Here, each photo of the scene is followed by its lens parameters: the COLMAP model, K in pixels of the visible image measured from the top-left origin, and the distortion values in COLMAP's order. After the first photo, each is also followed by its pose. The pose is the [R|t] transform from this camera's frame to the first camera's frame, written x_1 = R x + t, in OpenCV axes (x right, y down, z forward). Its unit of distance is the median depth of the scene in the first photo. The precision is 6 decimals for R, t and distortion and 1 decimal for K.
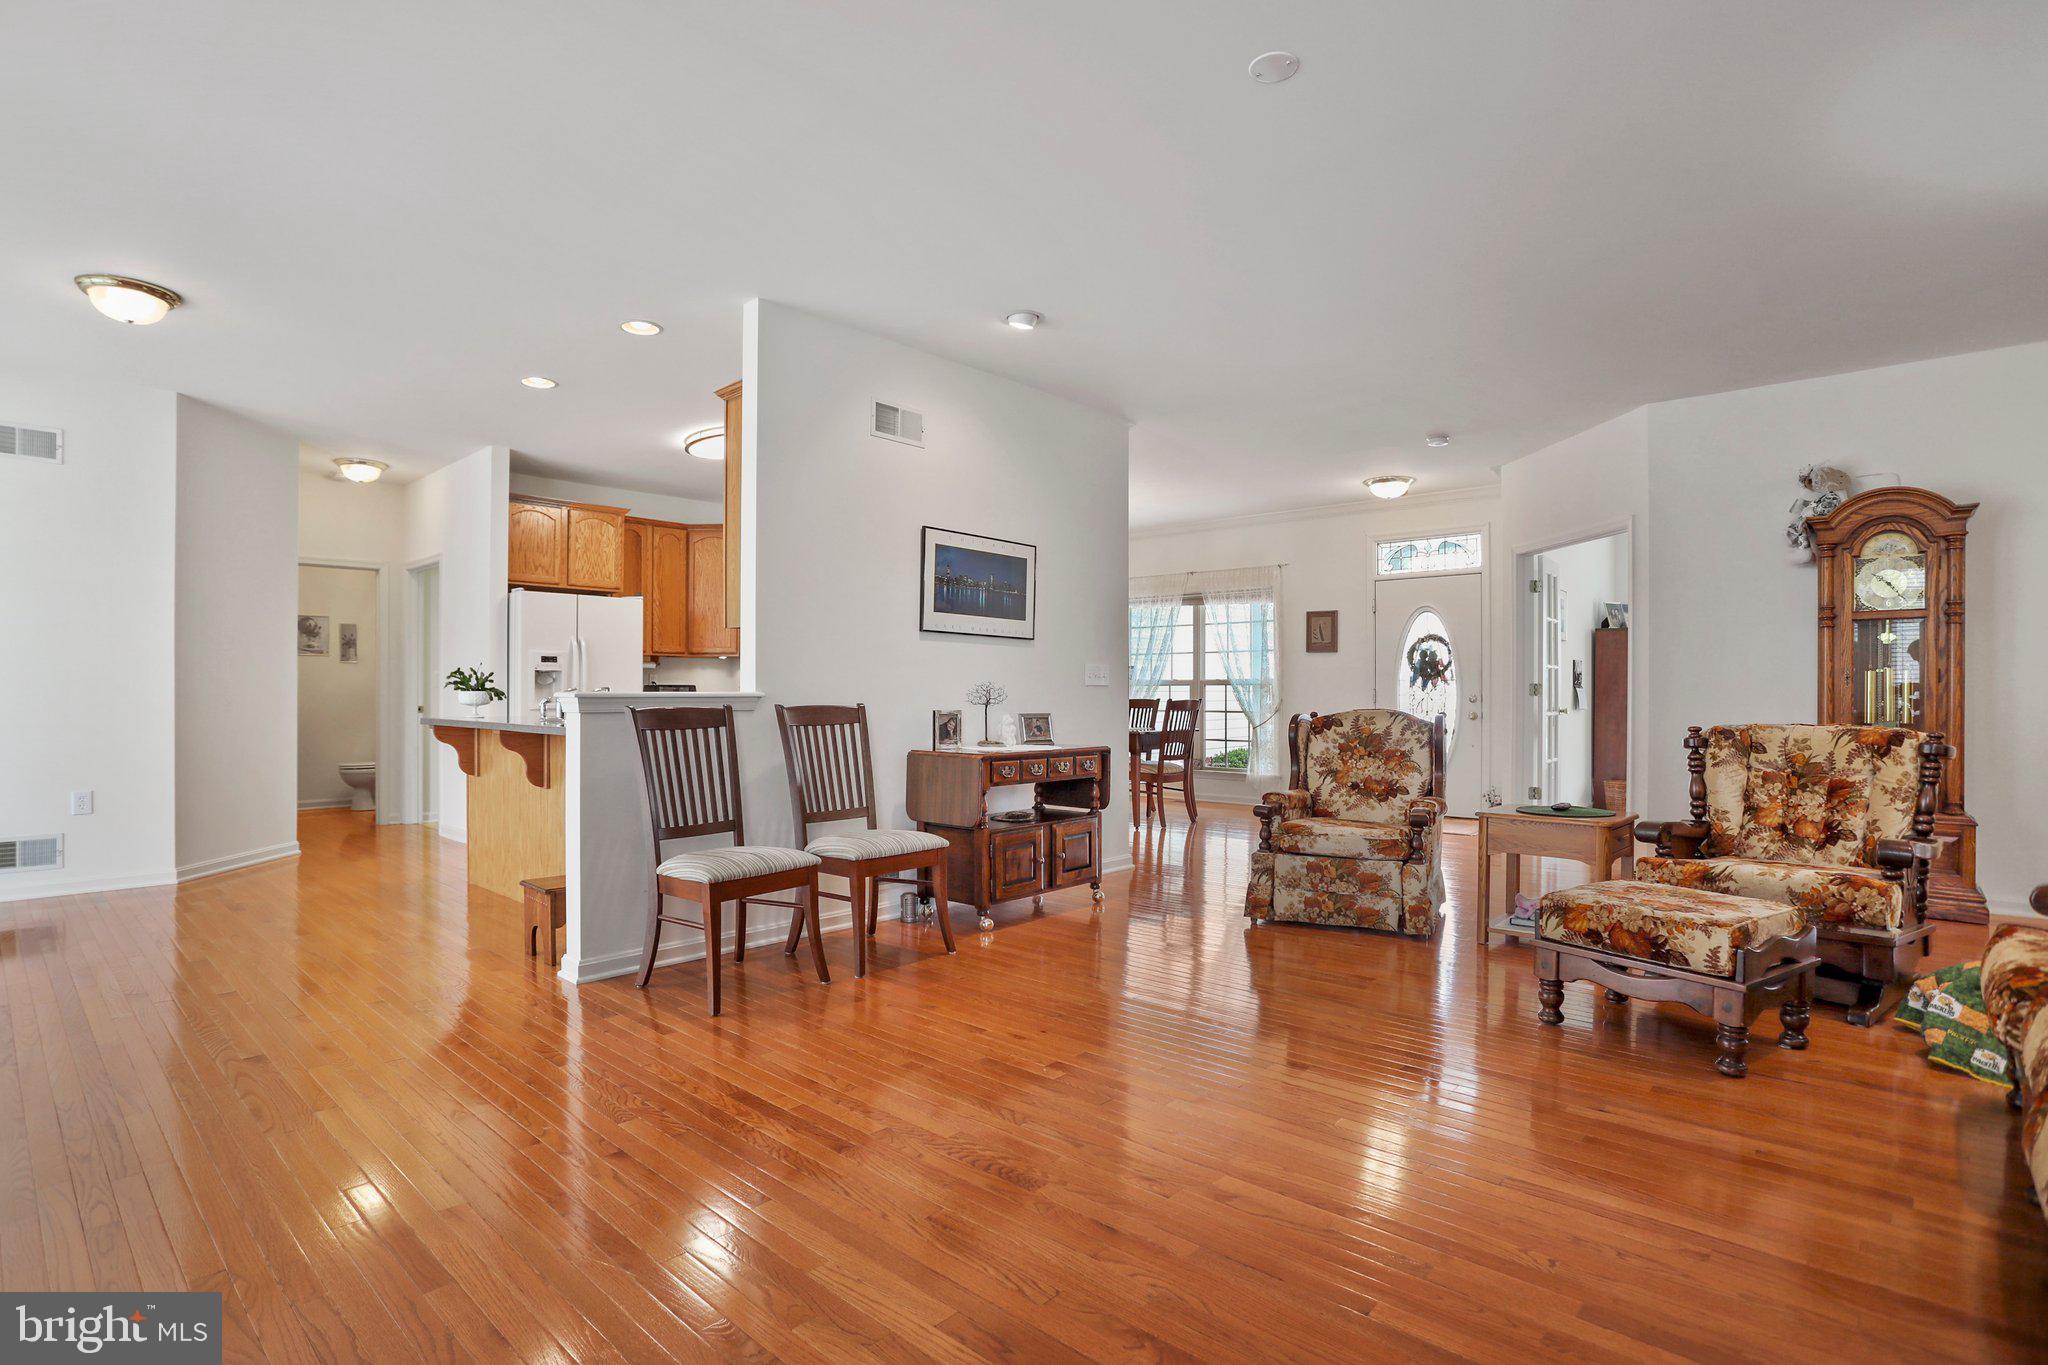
lens RADIAL K [[1009.4, 0, 1025.7], [0, 1009.4, 689.4], [0, 0, 1]] dist [-0.066430, 0.026212]
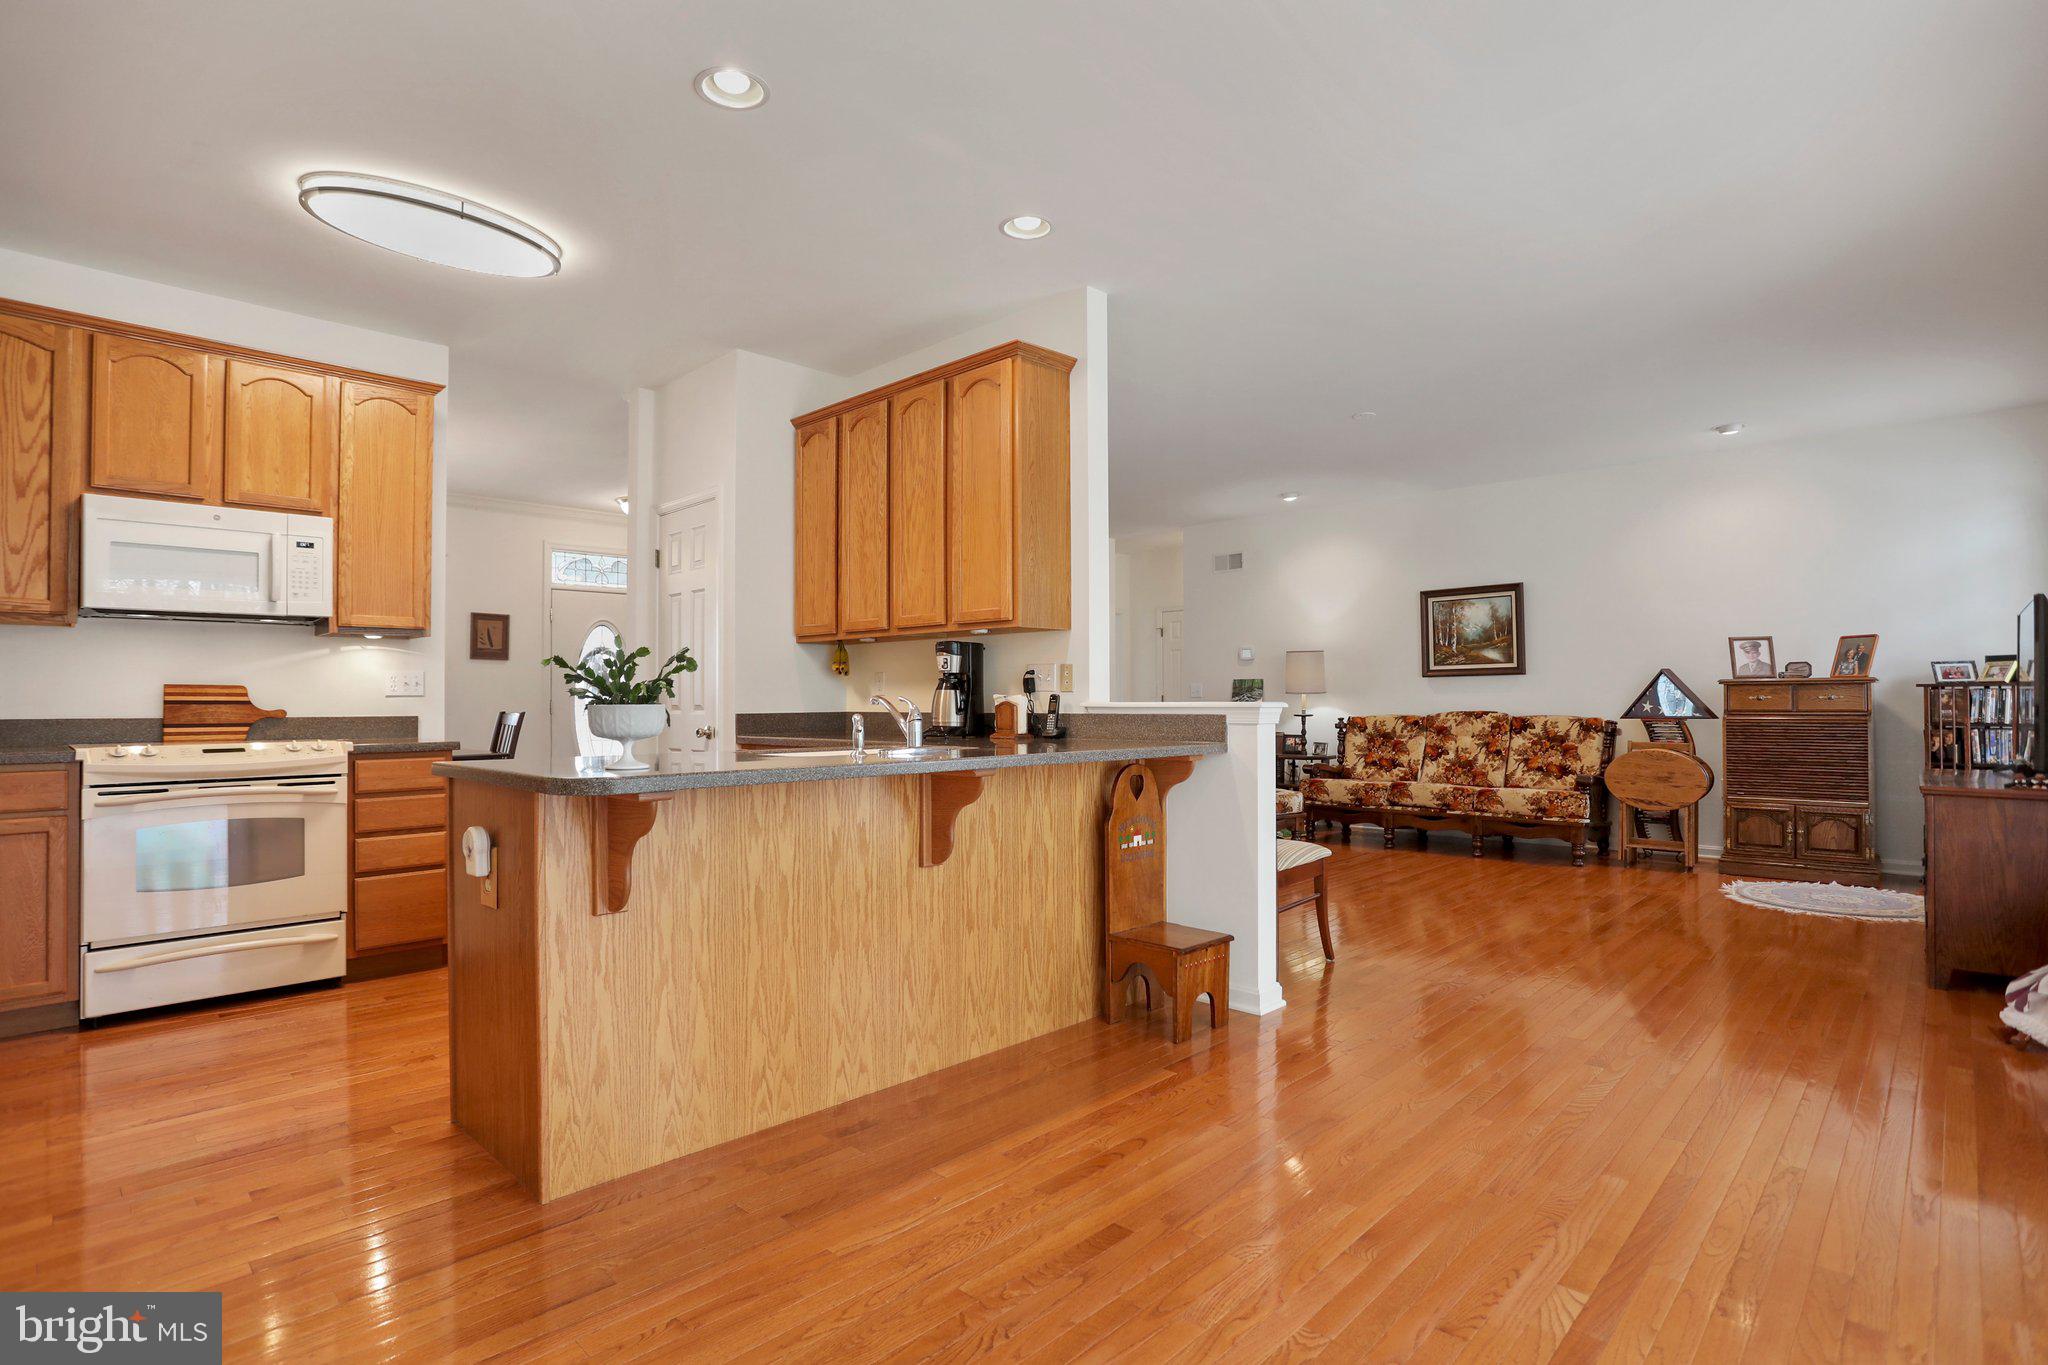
lens RADIAL K [[1009.4, 0, 1025.7], [0, 1009.4, 689.4], [0, 0, 1]] dist [-0.066430, 0.026212]
pose [[0.032955, 0.010765, 0.999399, -1.019676], [0.001880, 0.999940, -0.010833, 0.000832], [-0.999455, 0.002236, 0.032933, 0.864820]]
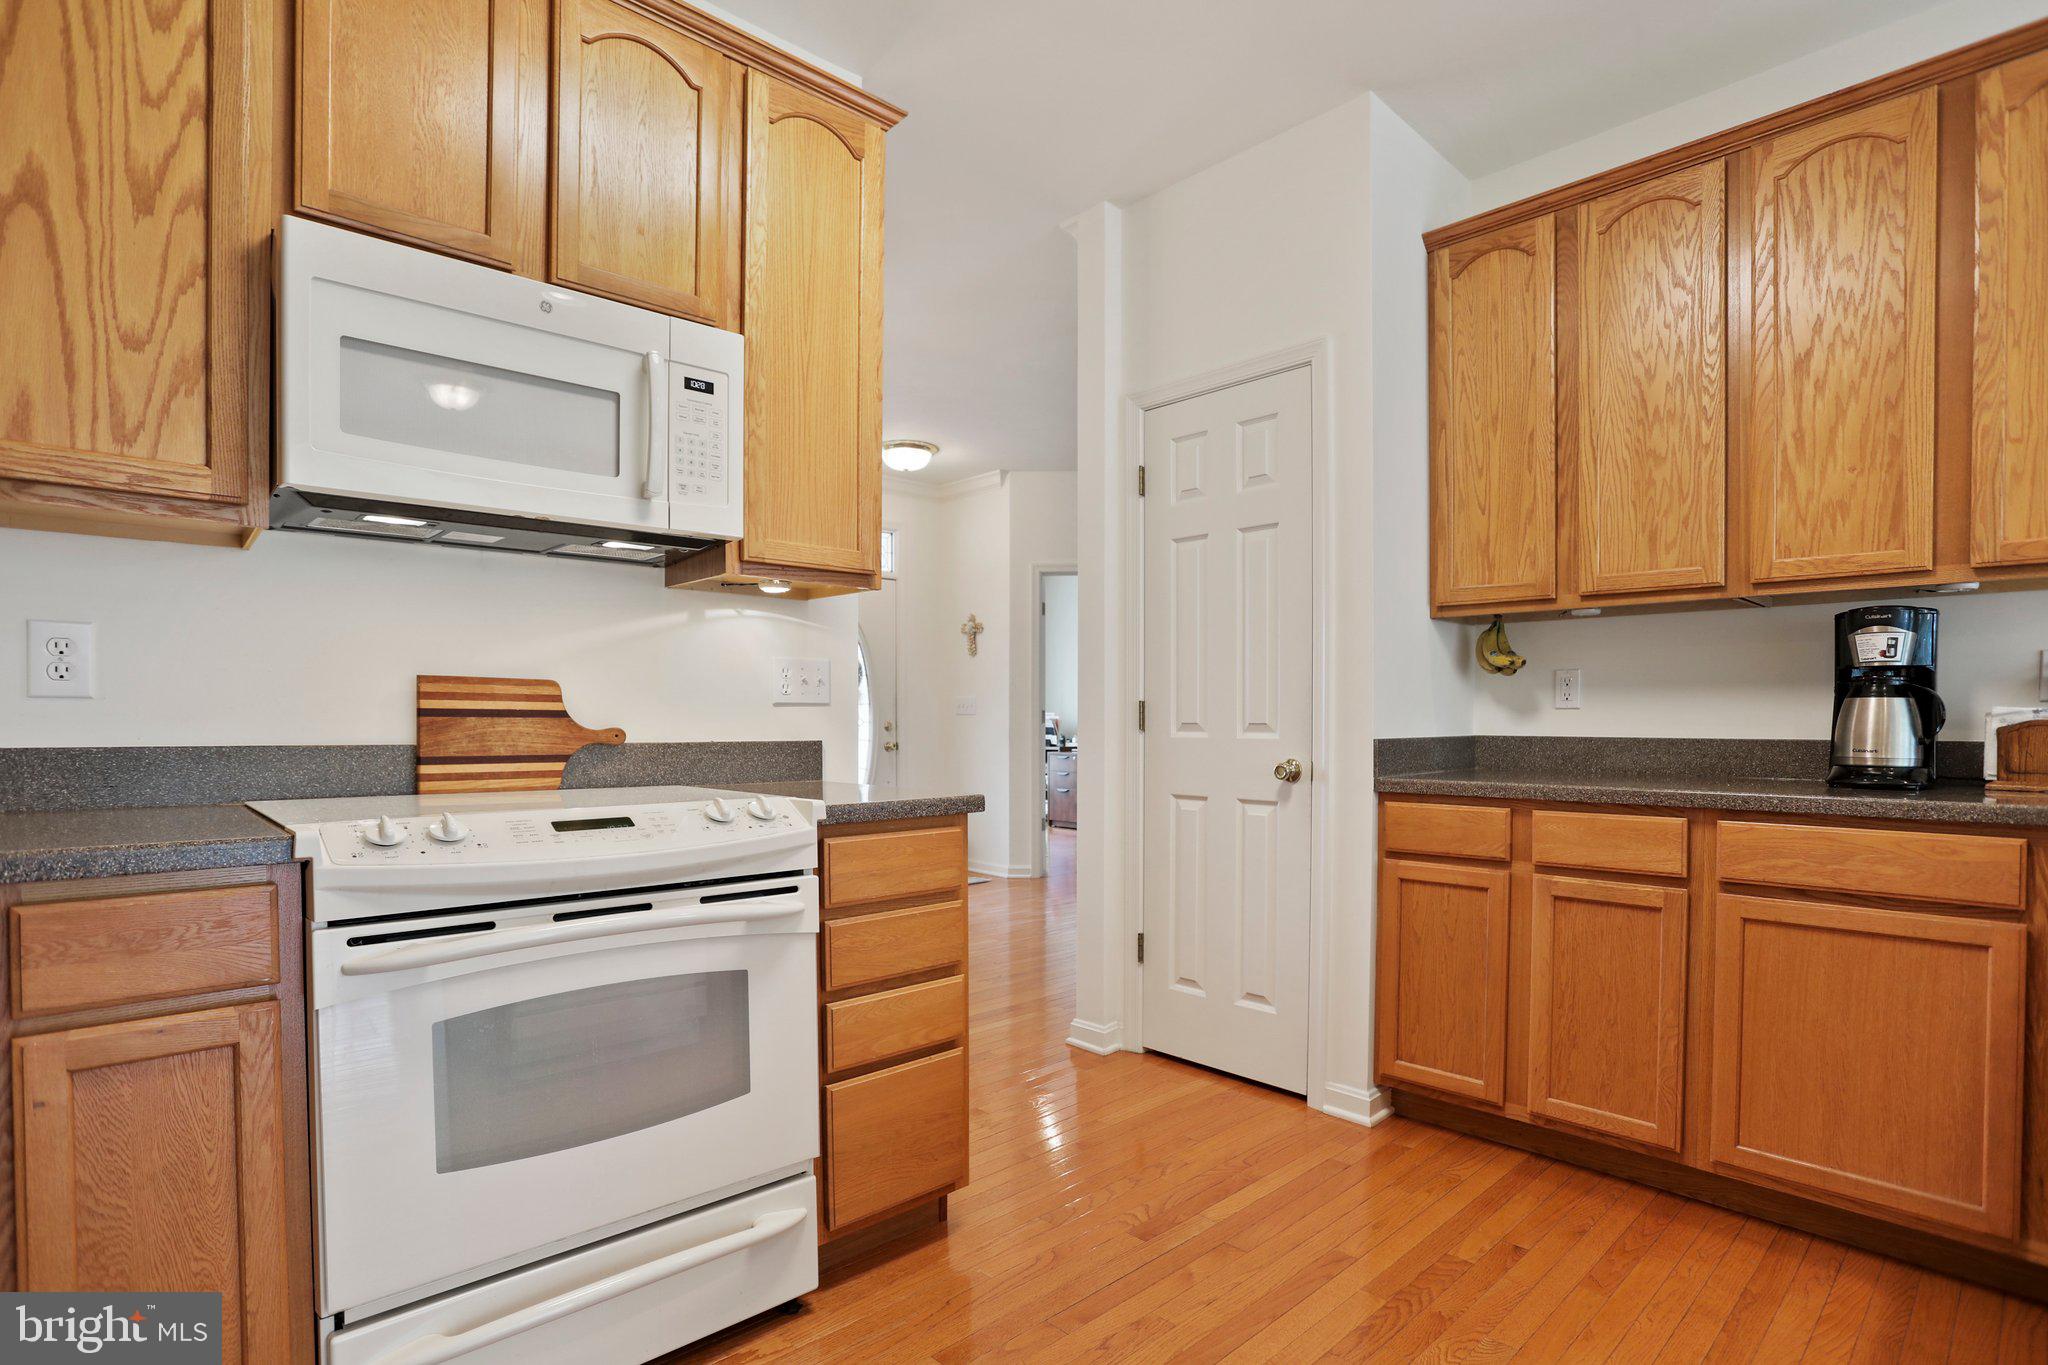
lens RADIAL K [[1024.4, 0, 1033.7], [0, 1024.4, 742.8], [0, 0, 1]] dist [-0.073613, 0.026945]
pose [[0.072483, -0.023375, 0.997096, -0.650776], [-0.005010, 0.999704, 0.023800, 0.002644], [-0.997357, -0.006721, 0.072344, 1.291776]]
